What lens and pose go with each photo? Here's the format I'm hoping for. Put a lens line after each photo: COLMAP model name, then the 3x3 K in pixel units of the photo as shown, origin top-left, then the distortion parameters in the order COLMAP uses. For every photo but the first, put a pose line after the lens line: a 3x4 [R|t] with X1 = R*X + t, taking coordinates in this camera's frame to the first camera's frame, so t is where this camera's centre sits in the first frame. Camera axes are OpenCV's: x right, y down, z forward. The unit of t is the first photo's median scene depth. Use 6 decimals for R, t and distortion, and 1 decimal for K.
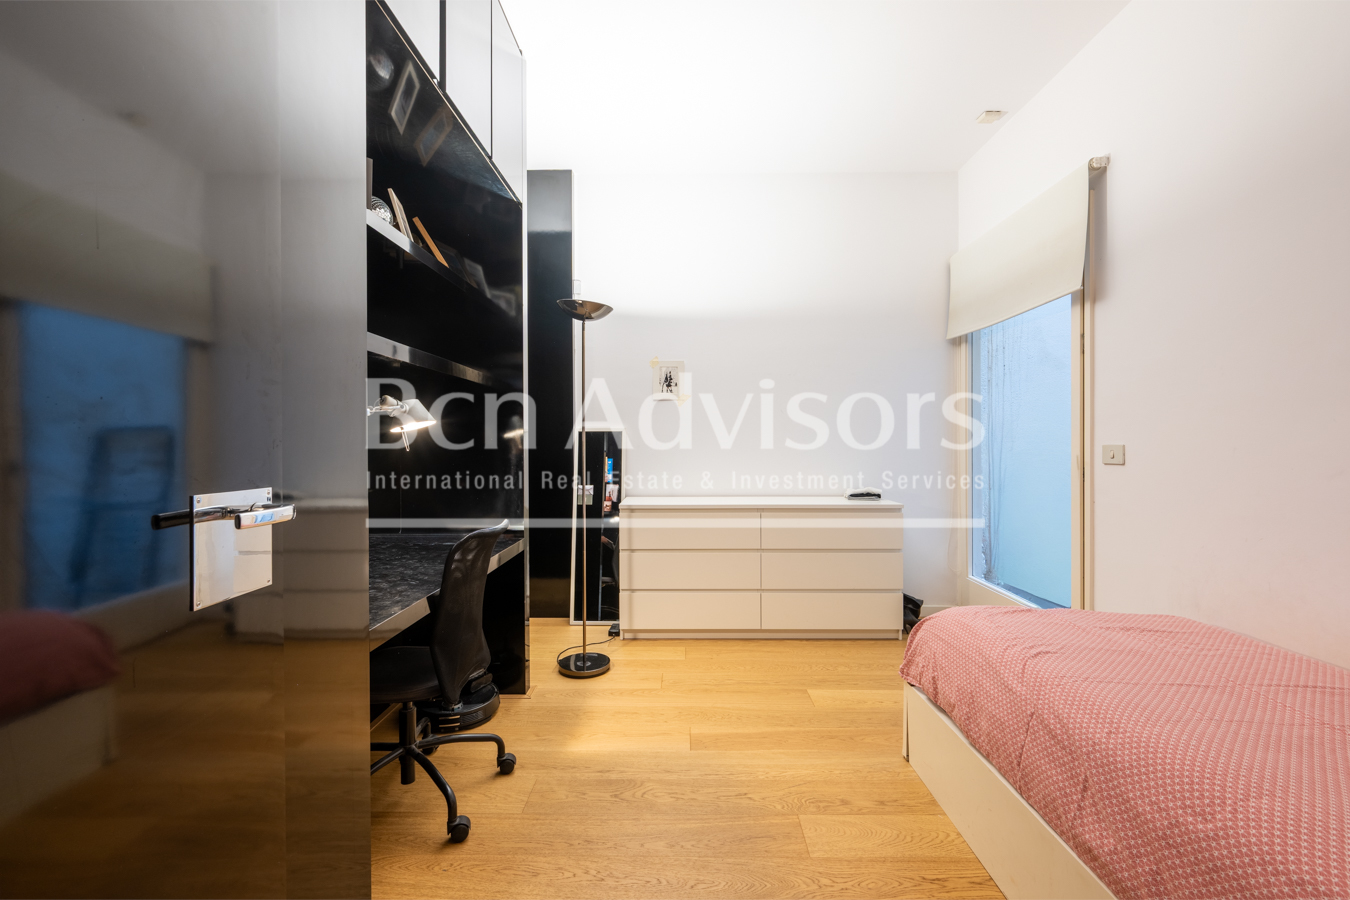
lens RADIAL K [[593.1, 0, 674.2], [0, 593.1, 447.8], [0, 0, 1]] dist [-0.003077, 0.000347]
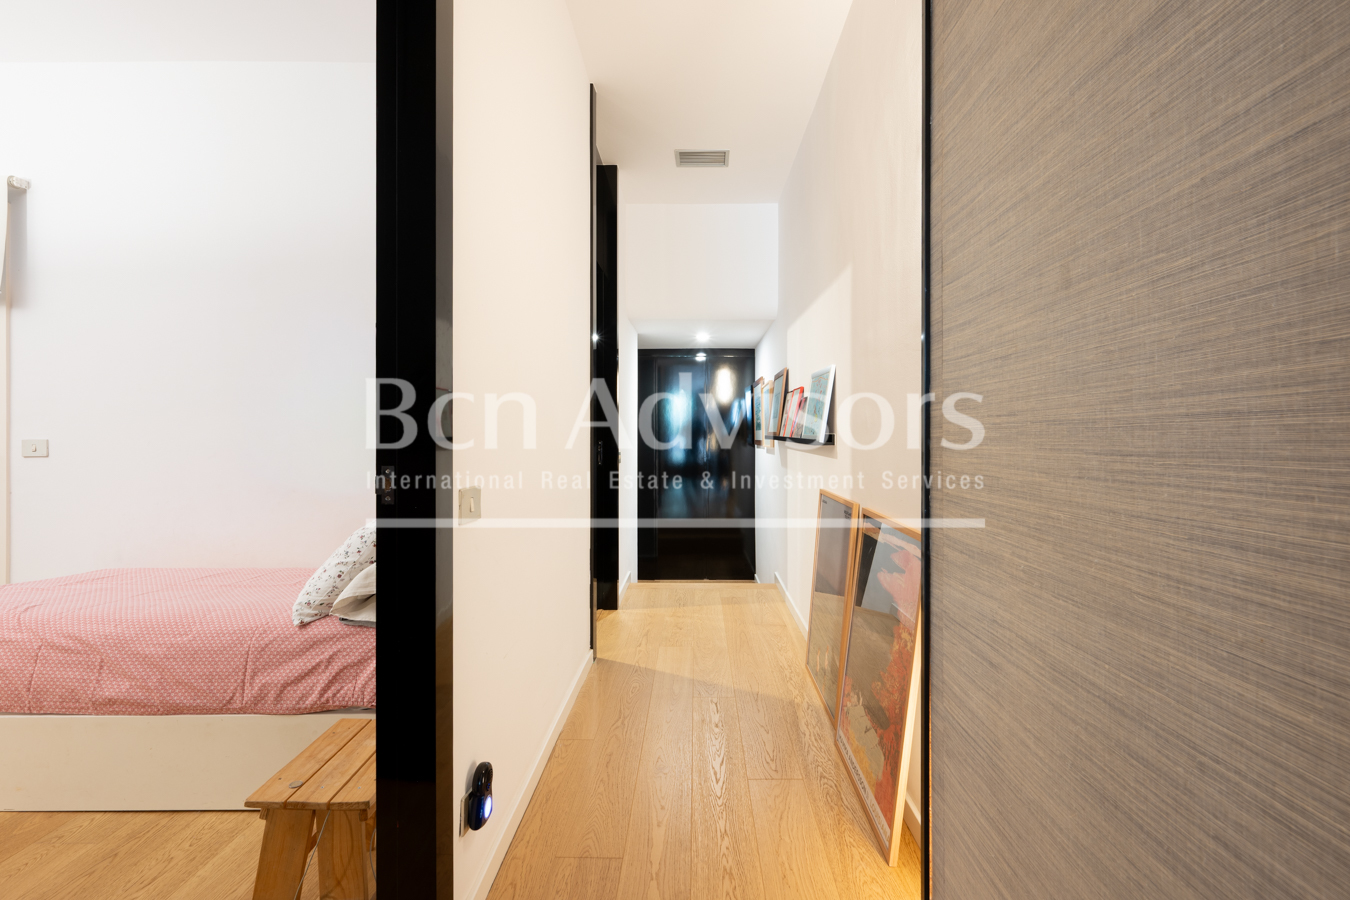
lens RADIAL K [[593.1, 0, 675.2], [0, 593.1, 445.0], [0, 0, 1]] dist [-0.003077, 0.000347]
pose [[0.005296, -0.007471, 0.999958, -0.377178], [0.001751, 0.999971, 0.007462, -0.000974], [-0.999984, 0.001712, 0.005309, -0.223567]]
